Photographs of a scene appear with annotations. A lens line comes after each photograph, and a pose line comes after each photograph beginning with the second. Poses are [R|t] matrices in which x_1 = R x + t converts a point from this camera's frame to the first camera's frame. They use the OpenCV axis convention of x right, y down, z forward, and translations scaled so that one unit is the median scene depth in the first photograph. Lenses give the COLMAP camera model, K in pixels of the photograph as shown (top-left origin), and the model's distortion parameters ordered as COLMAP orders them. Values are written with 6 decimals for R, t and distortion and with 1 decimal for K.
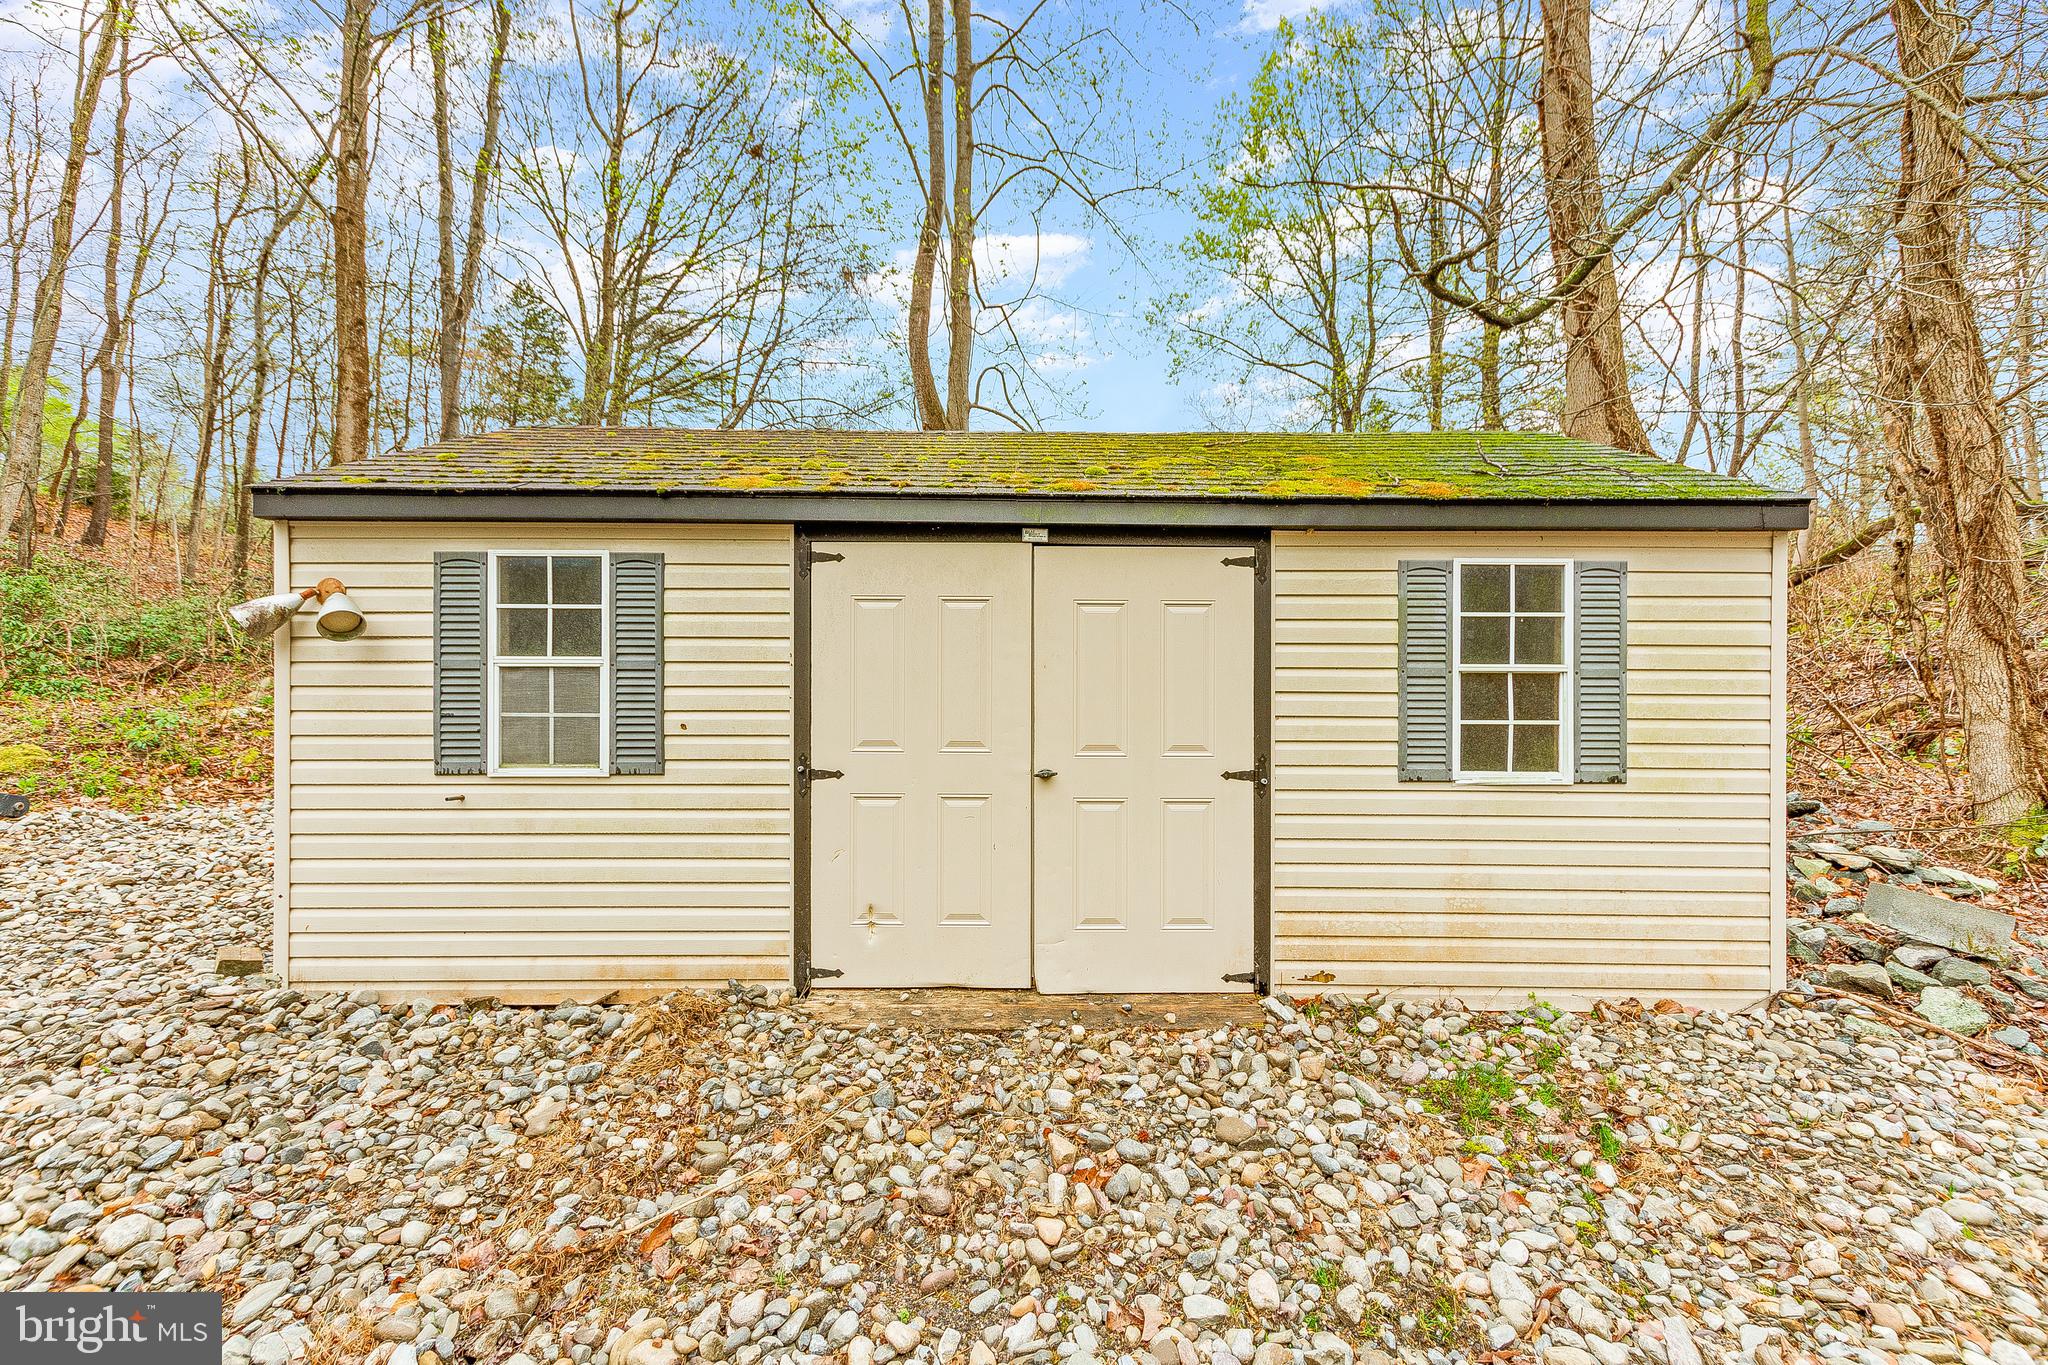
lens RADIAL K [[889.9, 0, 1024.5], [0, 889.9, 696.1], [0, 0, 1]] dist [0.009776, -0.000052]
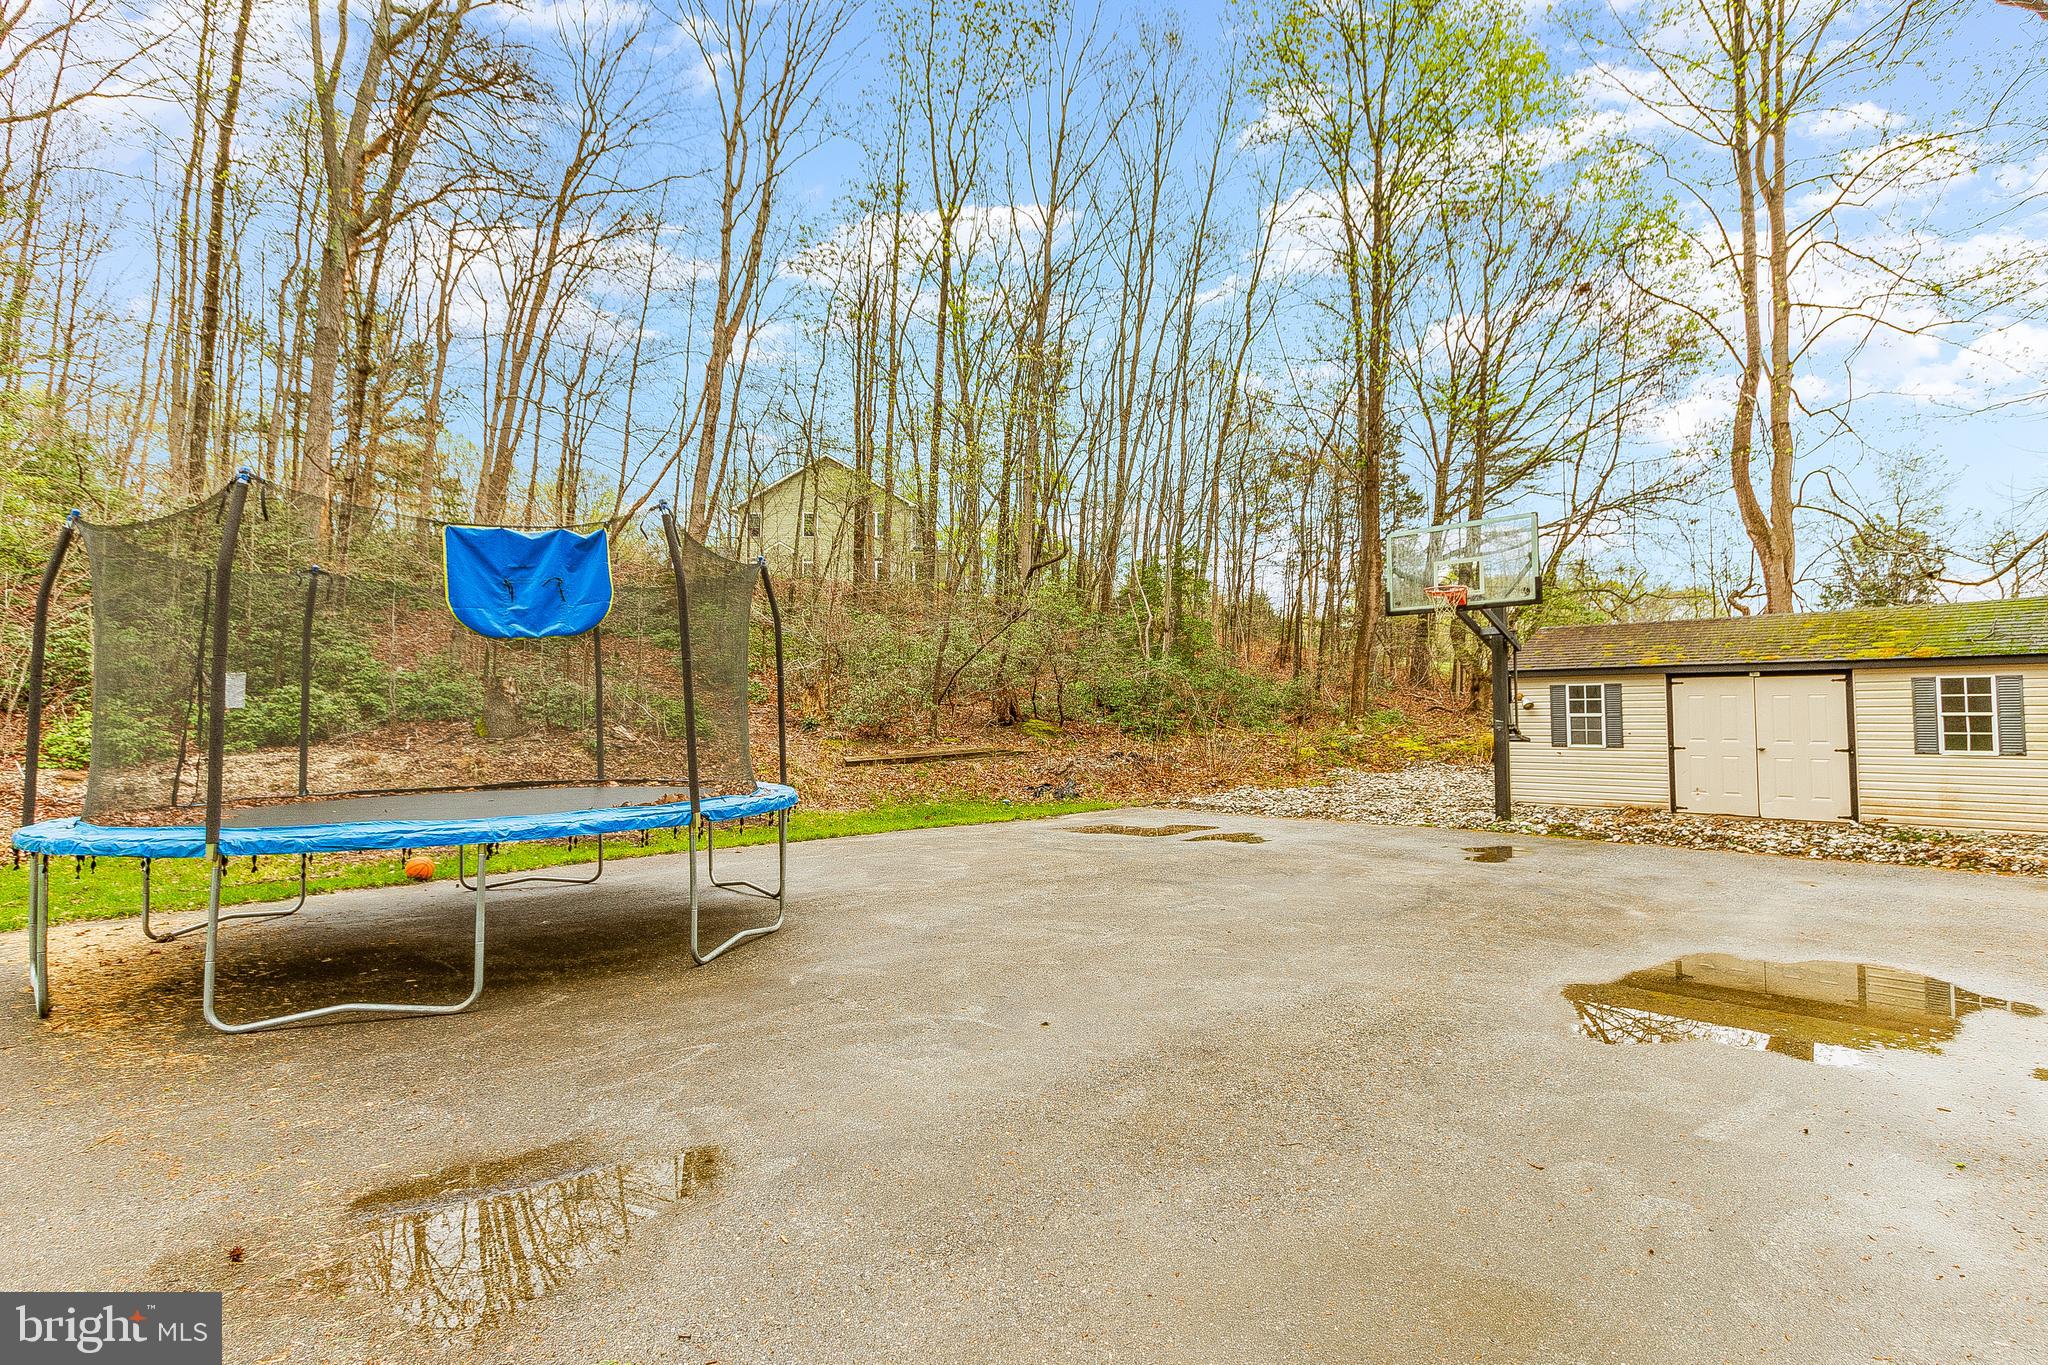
lens RADIAL K [[963.3, 0, 1024.0], [0, 963.3, 682.5], [0, 0, 1]] dist [0.004033, 0.000044]
pose [[0.701740, -0.034377, -0.711603, 0.632746], [-0.012304, 0.998101, -0.060351, 0.090299], [0.712326, 0.051106, 0.699985, -3.278842]]
